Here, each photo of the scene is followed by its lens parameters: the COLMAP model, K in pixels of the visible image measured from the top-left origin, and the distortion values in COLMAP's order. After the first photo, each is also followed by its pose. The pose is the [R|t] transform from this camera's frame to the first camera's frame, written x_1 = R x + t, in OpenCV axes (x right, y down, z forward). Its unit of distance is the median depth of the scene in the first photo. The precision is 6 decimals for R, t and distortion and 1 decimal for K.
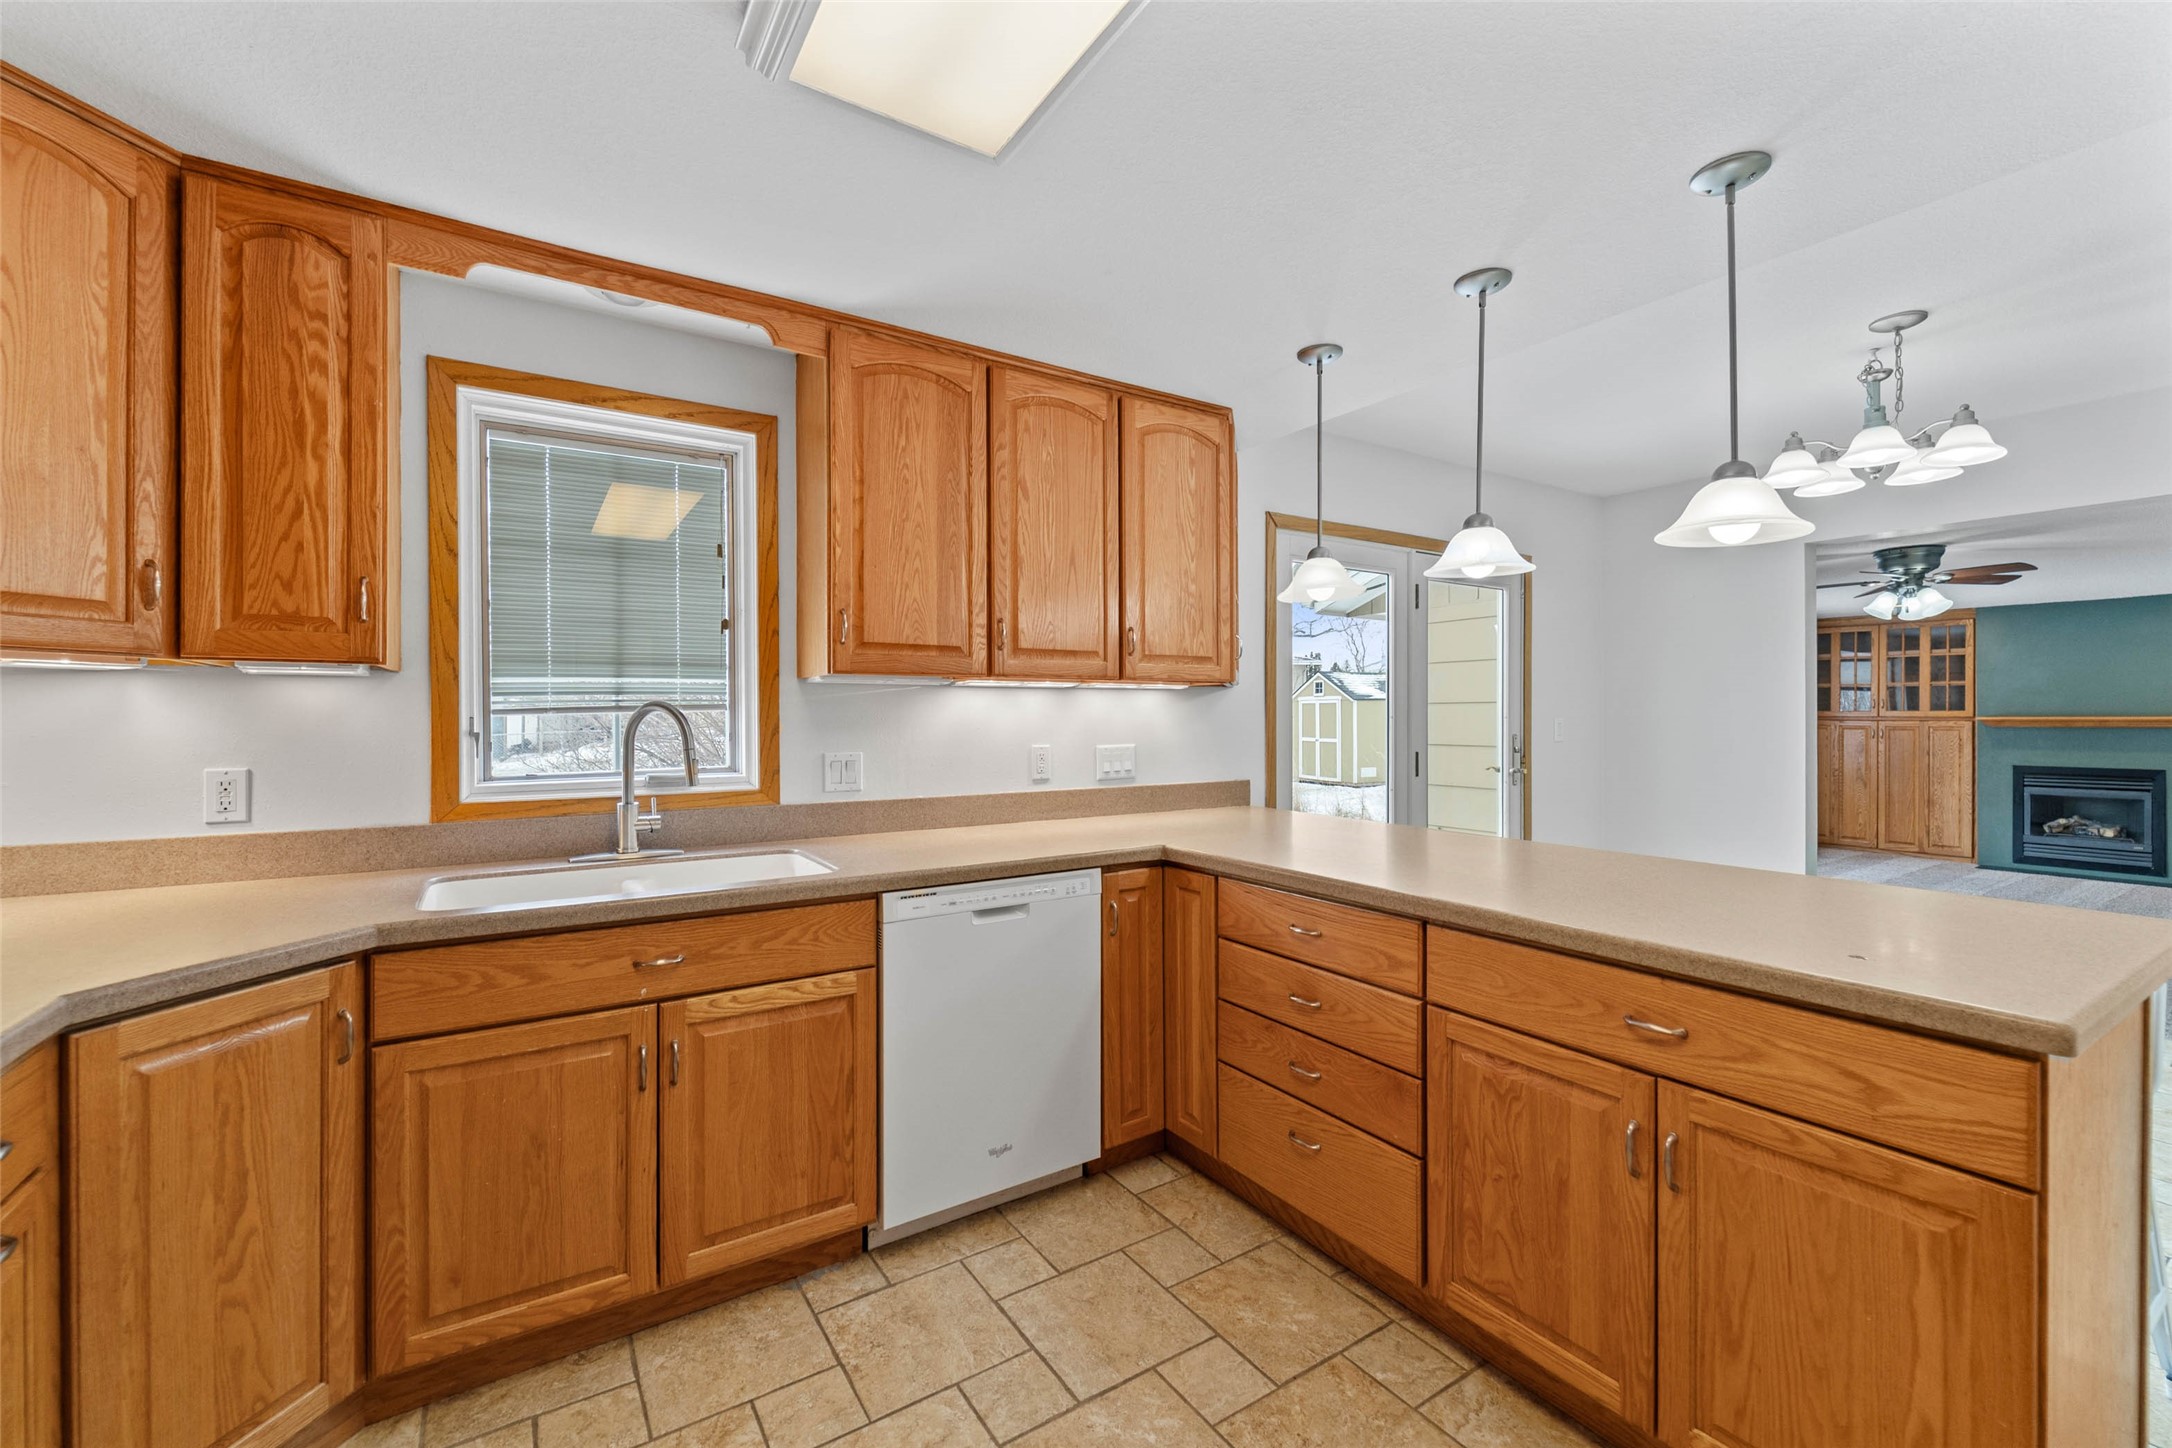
lens RADIAL K [[888.3, 0, 1068.0], [0, 888.3, 716.5], [0, 0, 1]] dist [-0.000926, -0.000150]
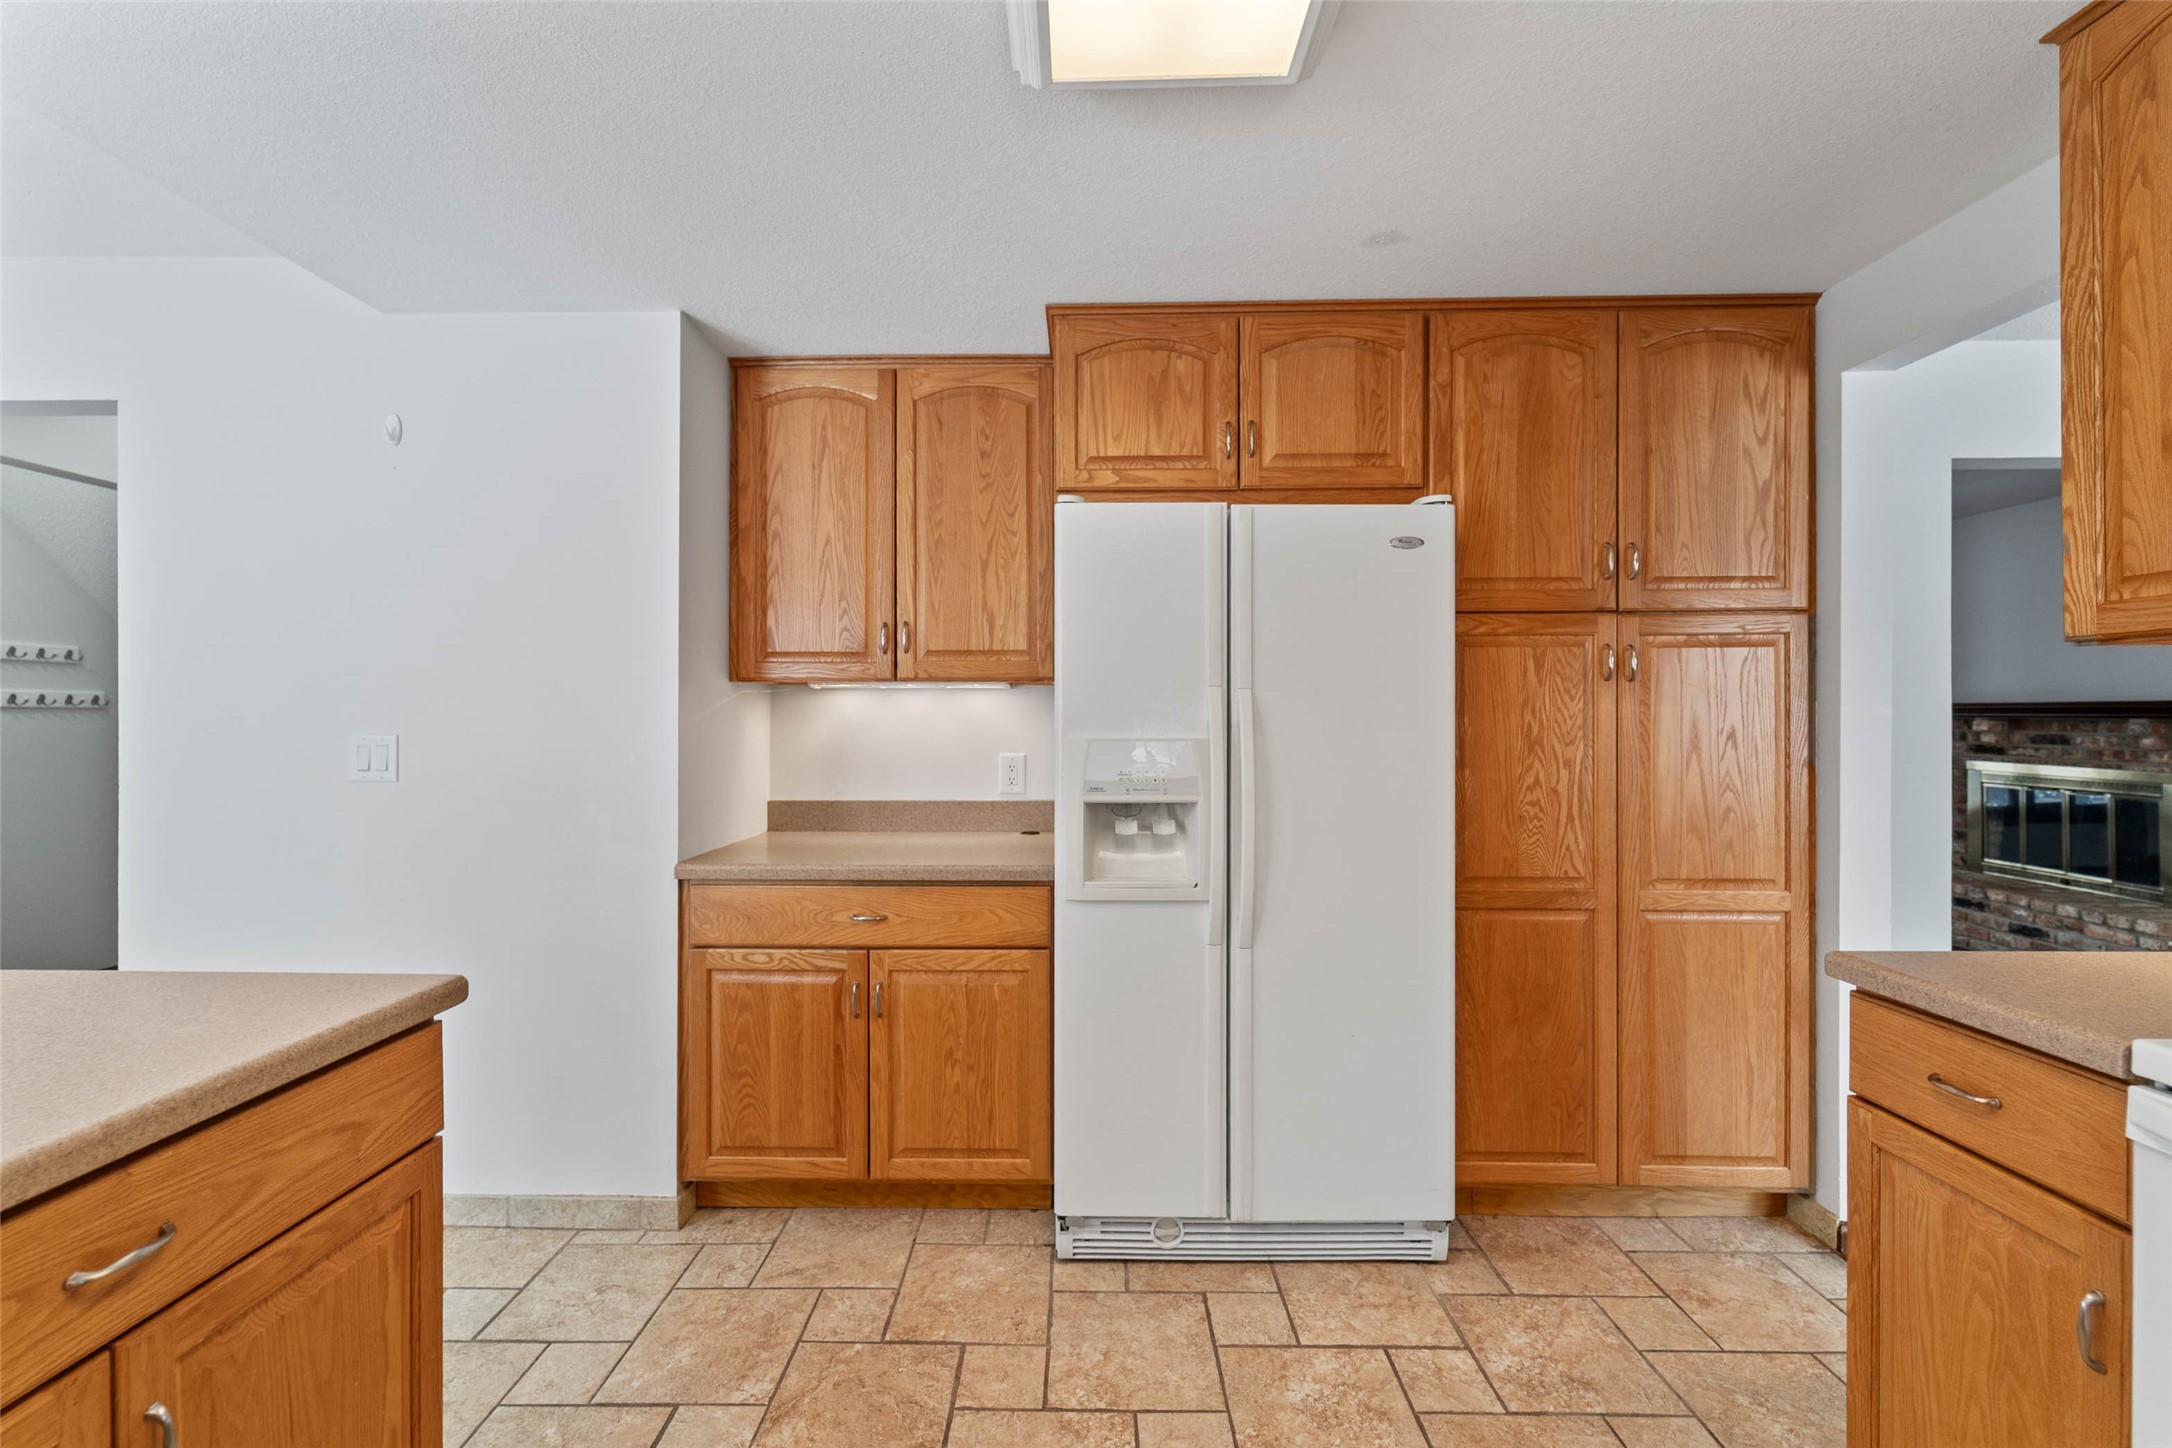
lens RADIAL K [[890.5, 0, 1070.9], [0, 890.5, 728.1], [0, 0, 1]] dist [0.000413, -0.000736]
pose [[-0.831326, -0.004920, 0.555764, -0.073272], [0.002095, 0.999926, 0.011986, -0.000384], [-0.555782, 0.011129, -0.831254, 0.474802]]
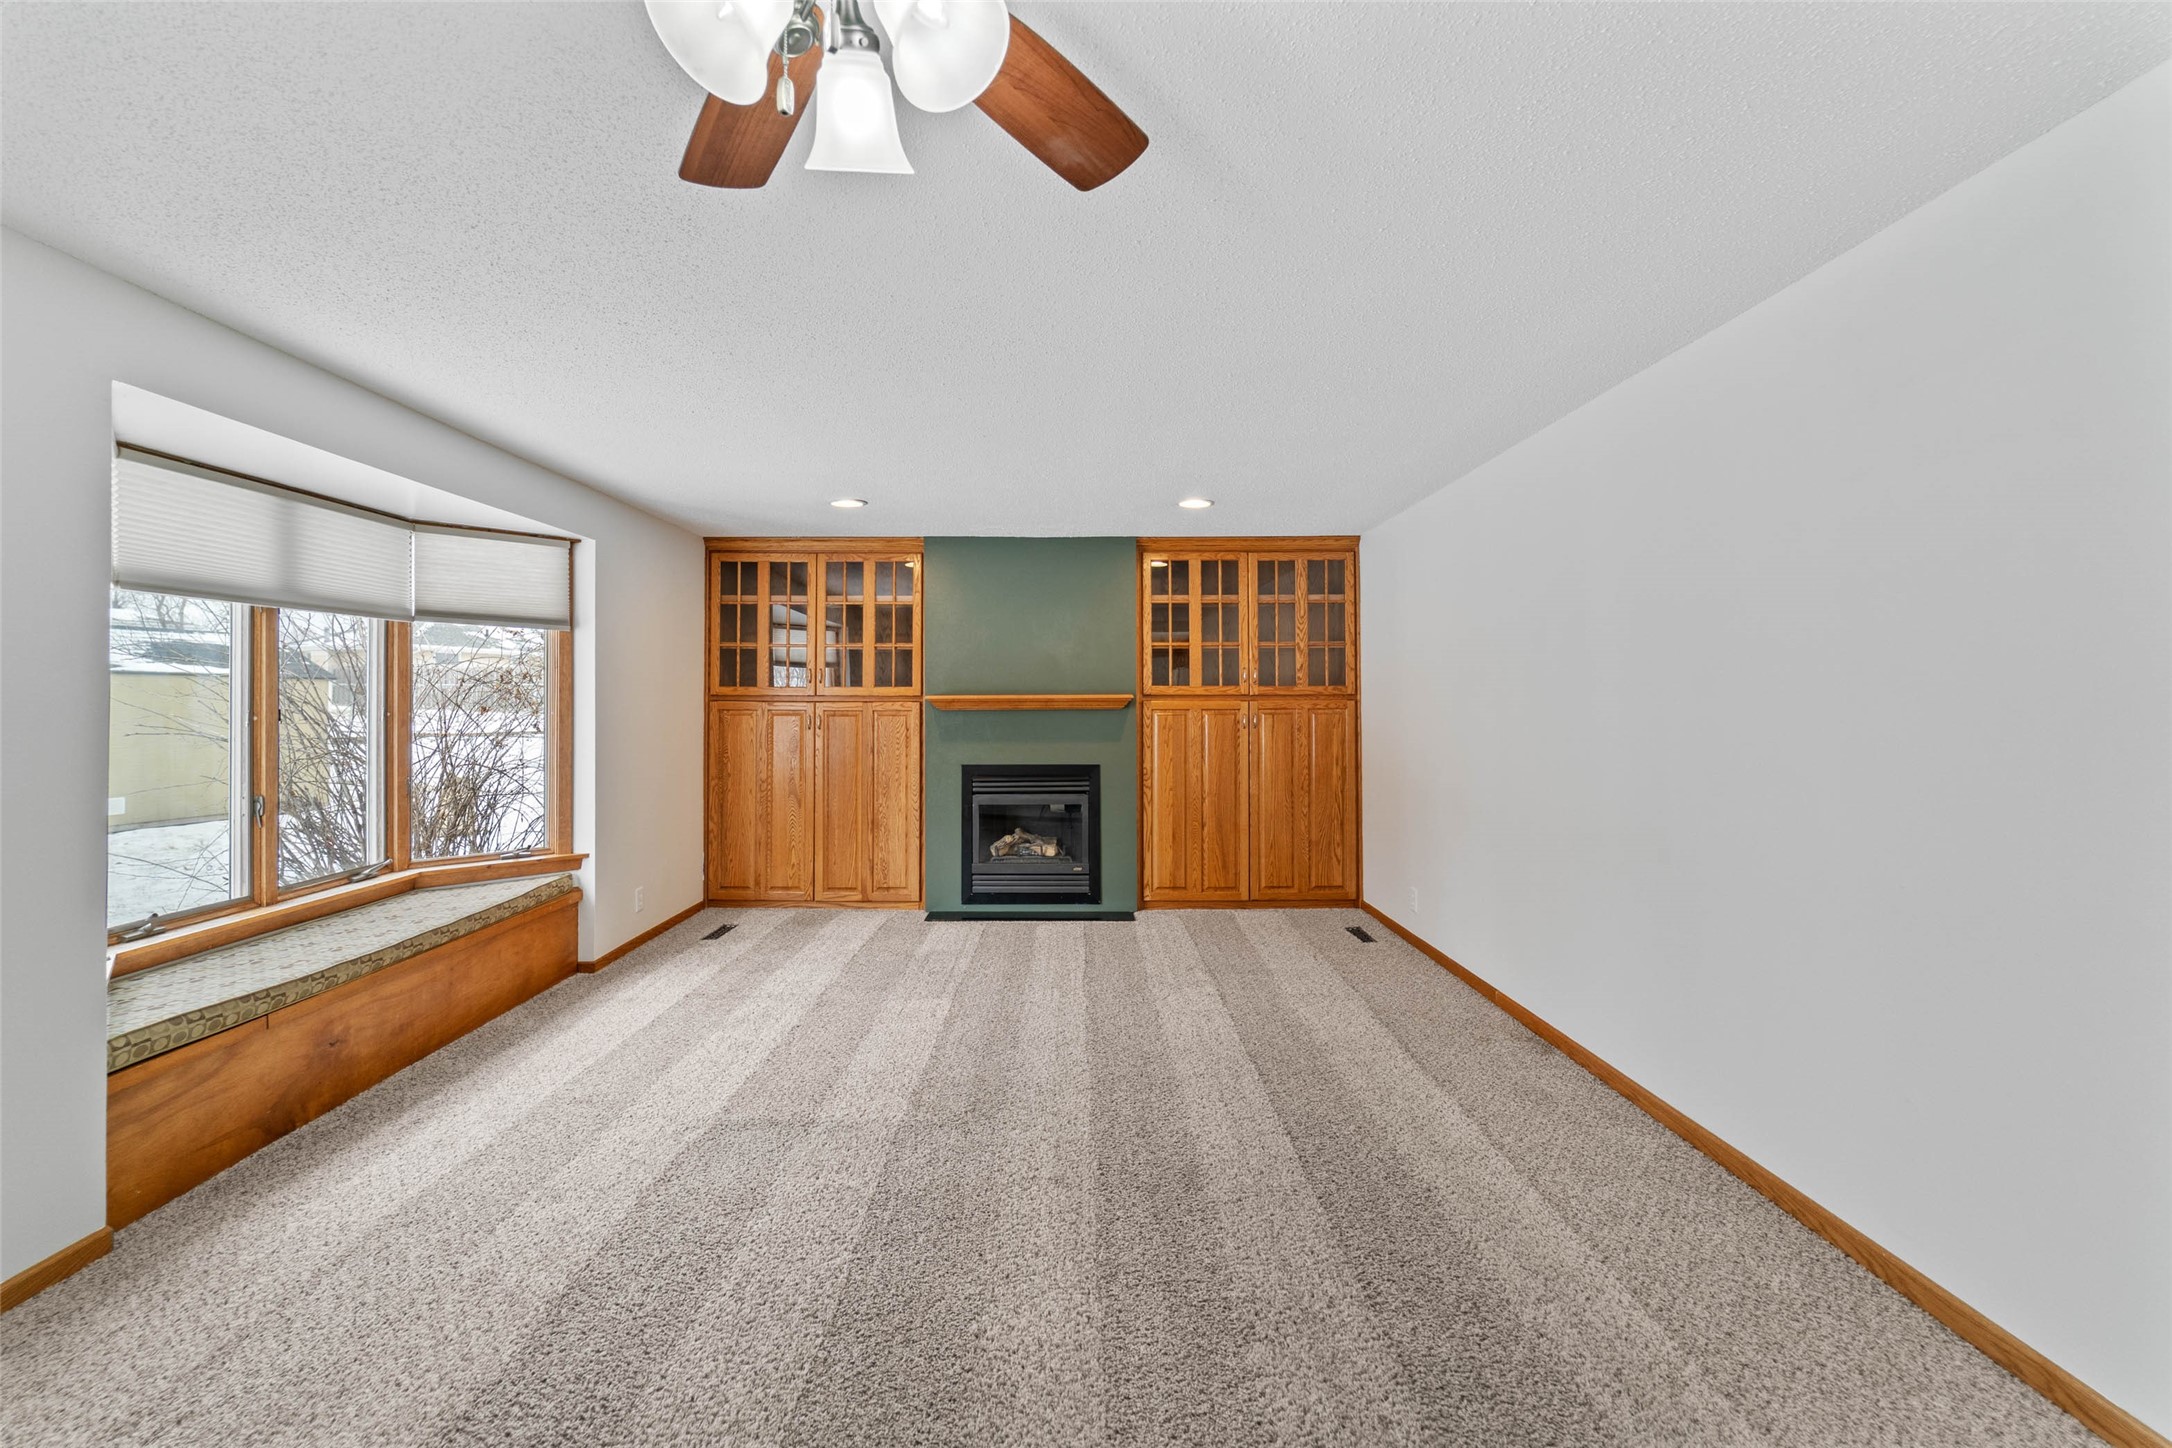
lens RADIAL K [[884.9, 0, 1066.8], [0, 884.9, 696.5], [0, 0, 1]] dist [0.002894, -0.003373]
pose [[0.543926, 0.011630, 0.839053, 1.208027], [0.002639, 0.999875, -0.015570, 0.028434], [-0.839129, 0.010683, 0.543827, 1.269356]]
